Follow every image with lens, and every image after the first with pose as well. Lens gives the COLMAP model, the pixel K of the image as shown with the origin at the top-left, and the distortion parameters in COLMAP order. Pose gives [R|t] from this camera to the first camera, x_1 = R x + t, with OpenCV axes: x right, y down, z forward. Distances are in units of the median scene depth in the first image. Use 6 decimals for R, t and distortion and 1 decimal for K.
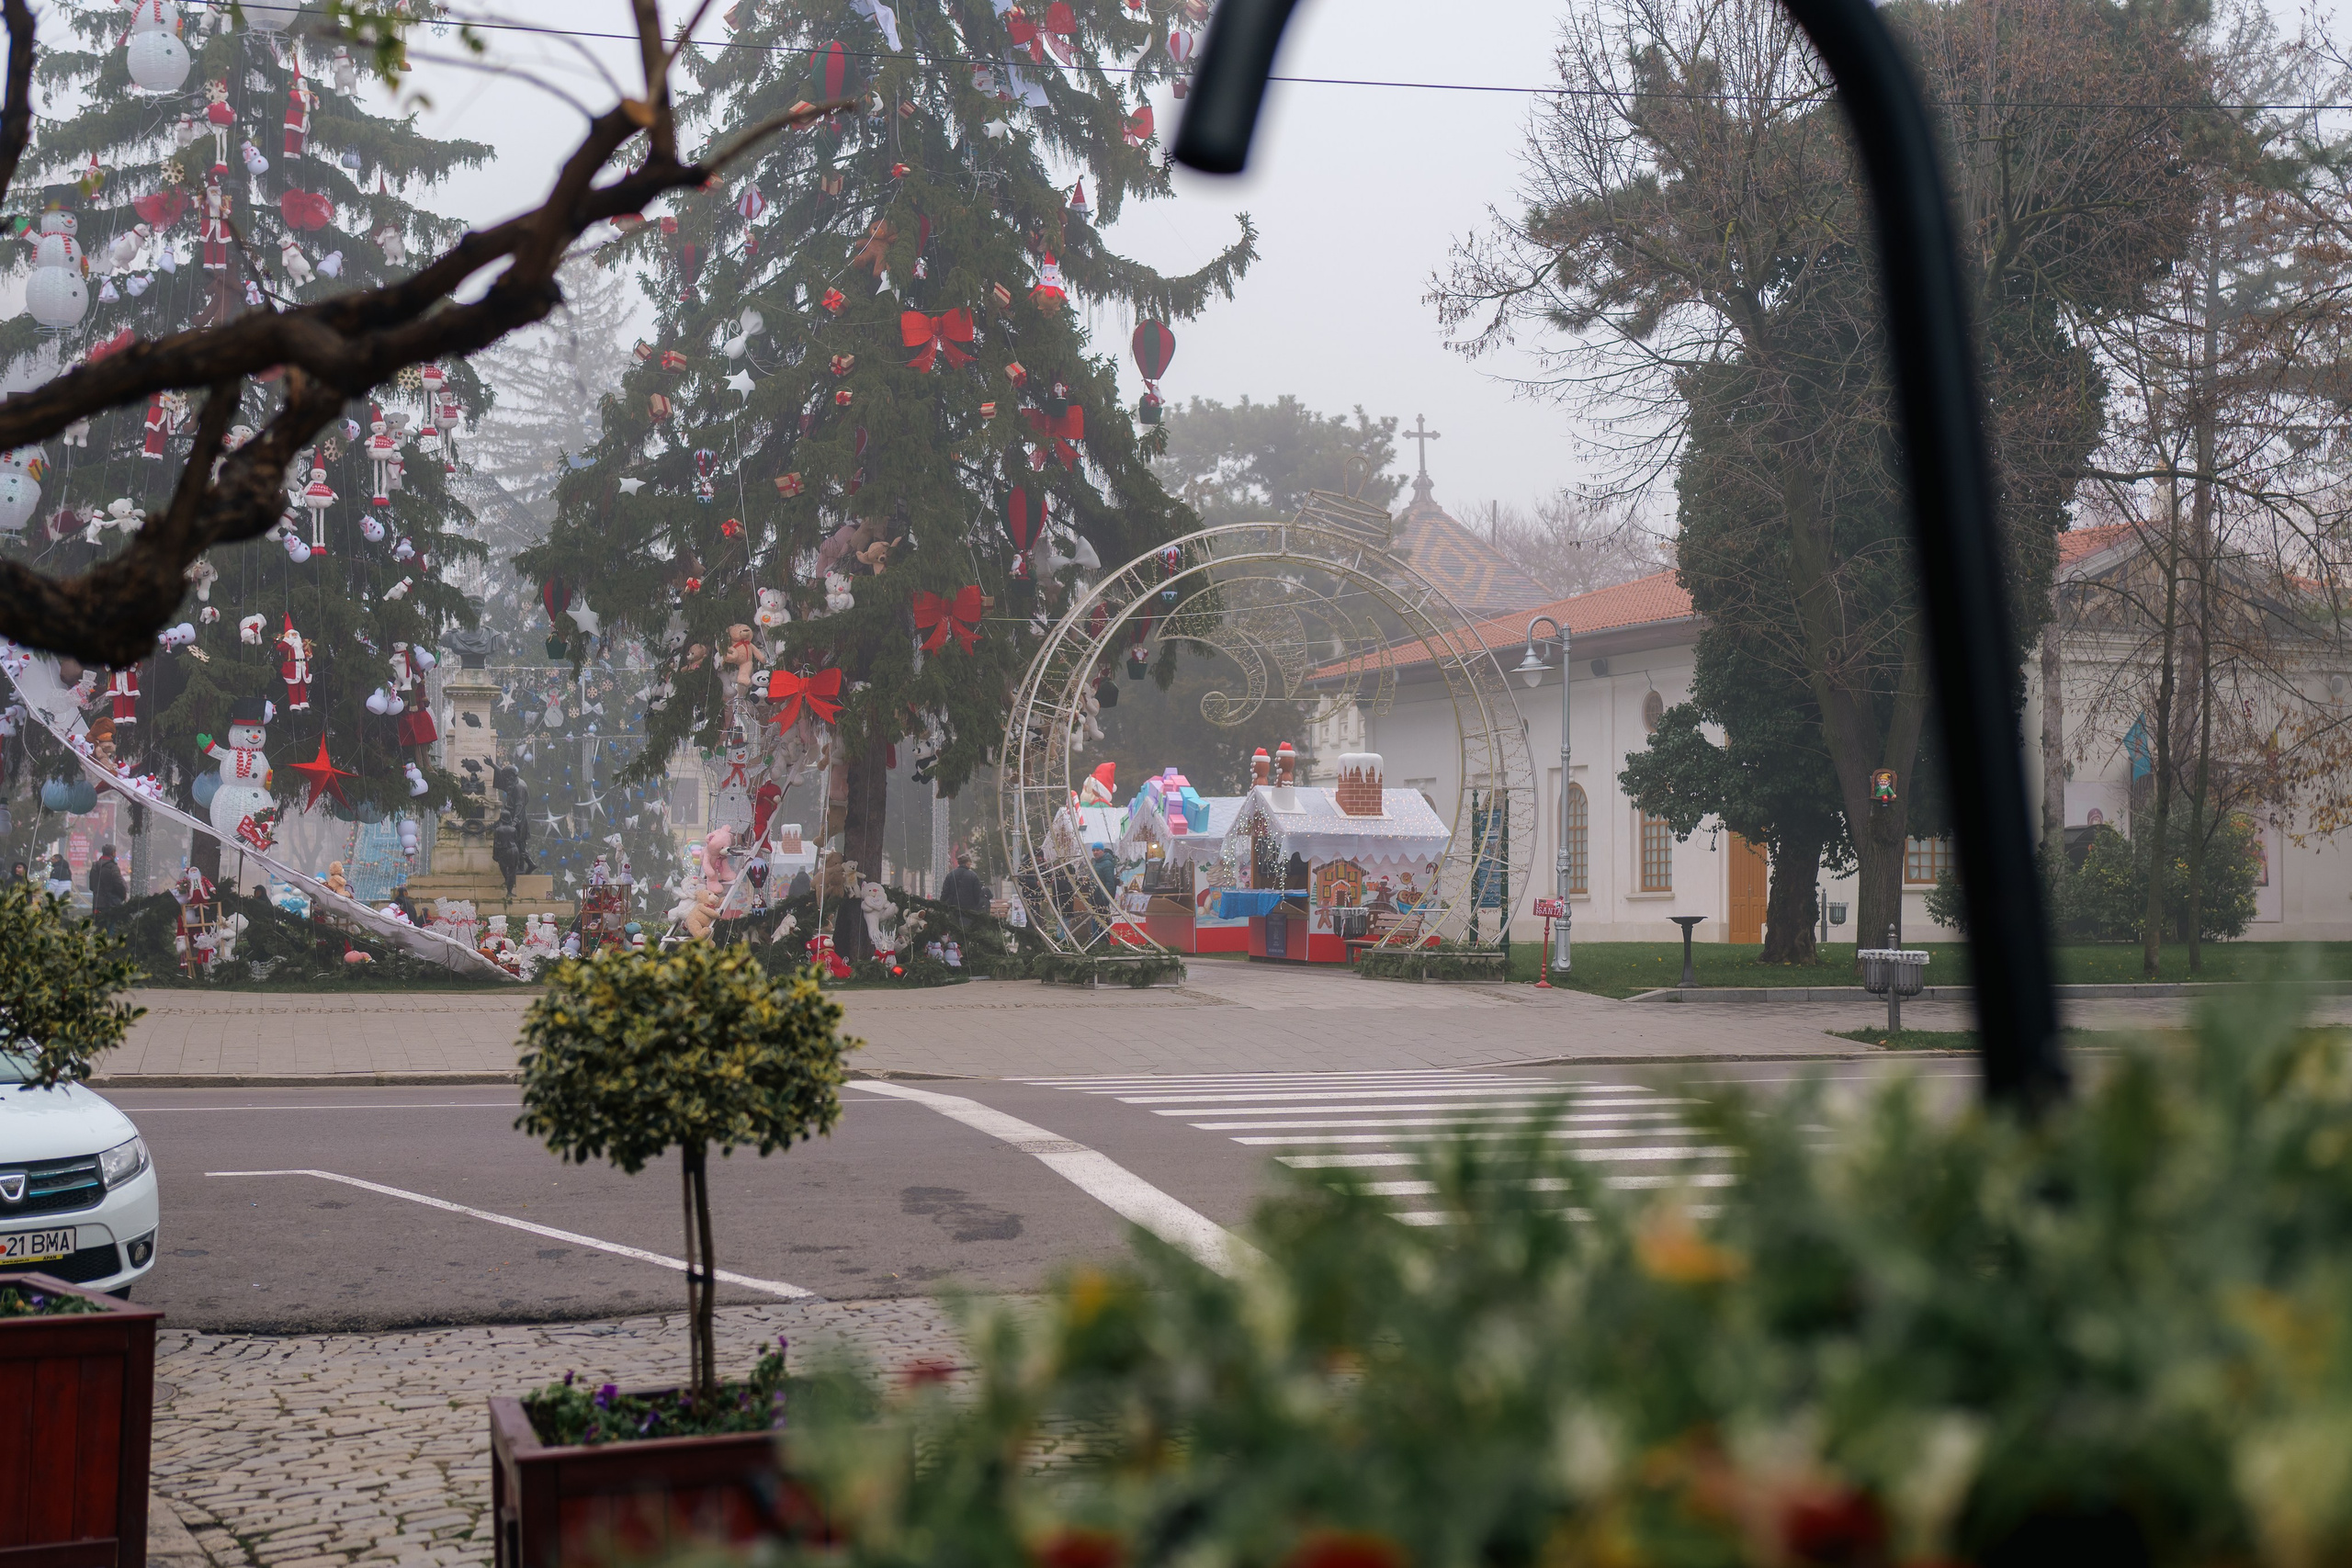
lens RADIAL K [[3384.9, 0, 1229.7], [0, 3384.9, 773.3], [0, 0, 1]] dist [-0.020260, 0.215730]
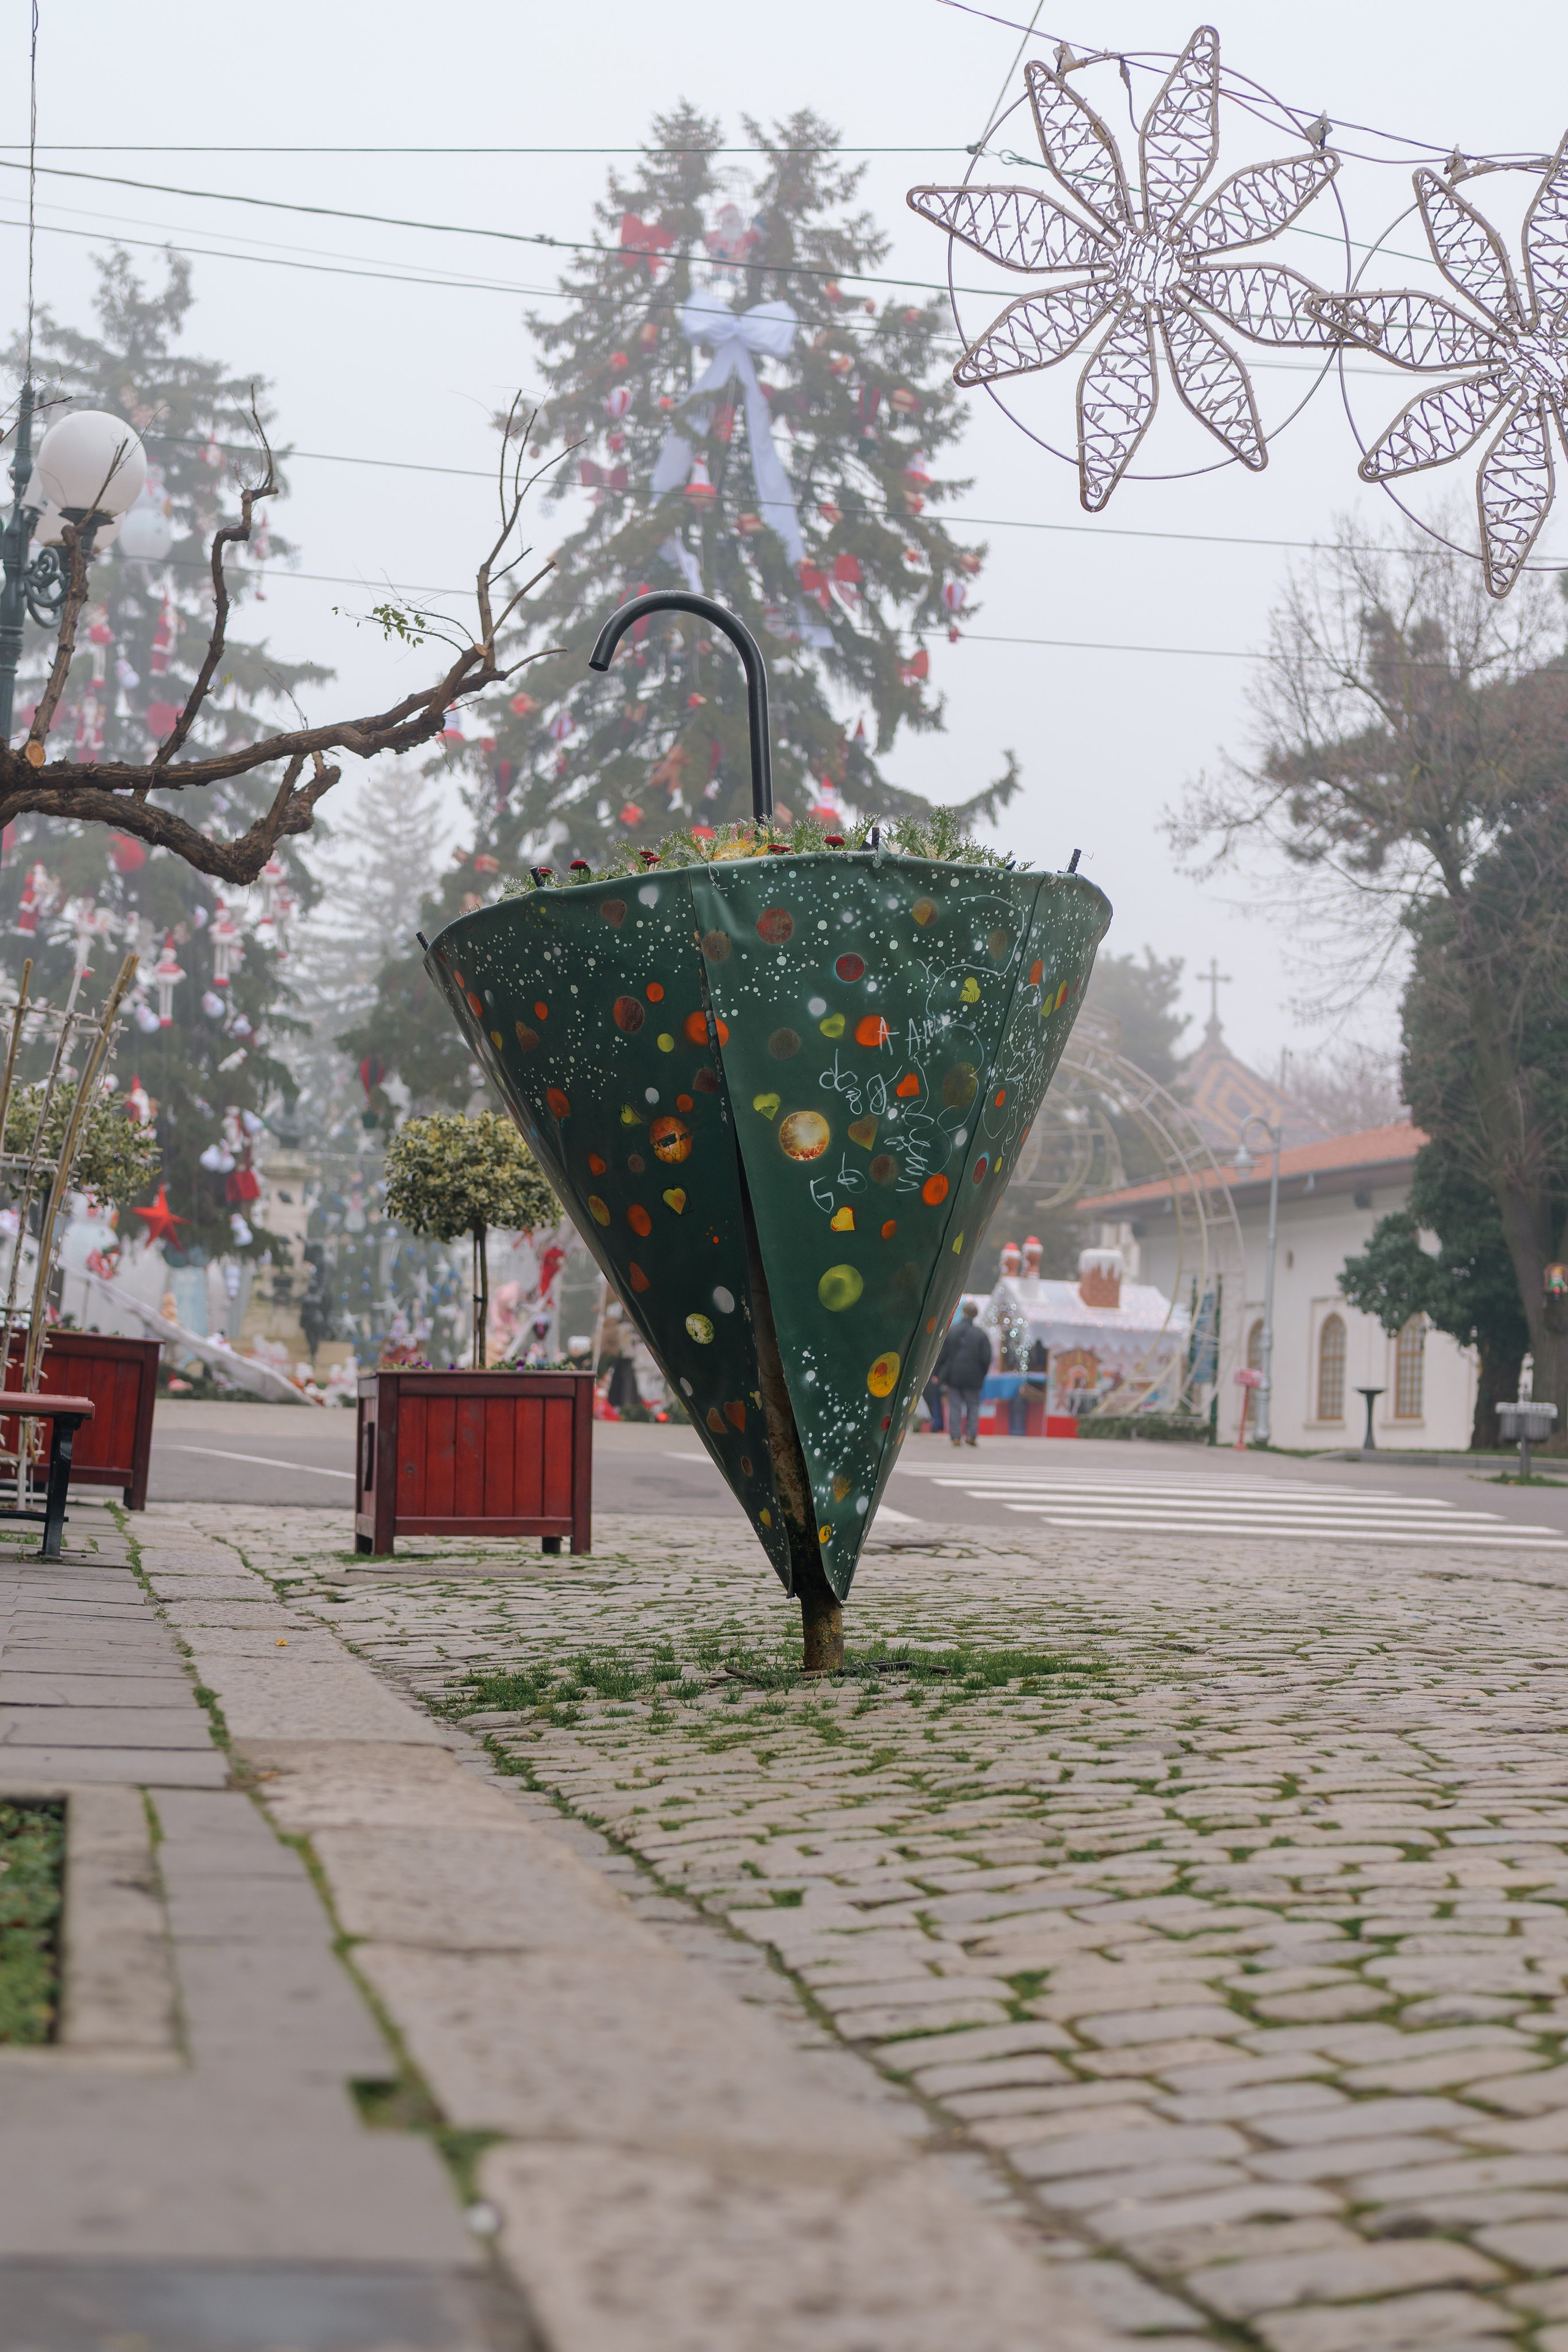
lens RADIAL K [[3430.5, 0, 800.1], [0, 3430.5, 1147.0], [0, 0, 1]] dist [-0.017383, 0.210910]
pose [[0.996987, 0.037416, -0.067949, 0.017752], [-0.040775, 0.997979, -0.048731, 0.020506], [0.065989, 0.051355, 0.996498, -0.107251]]
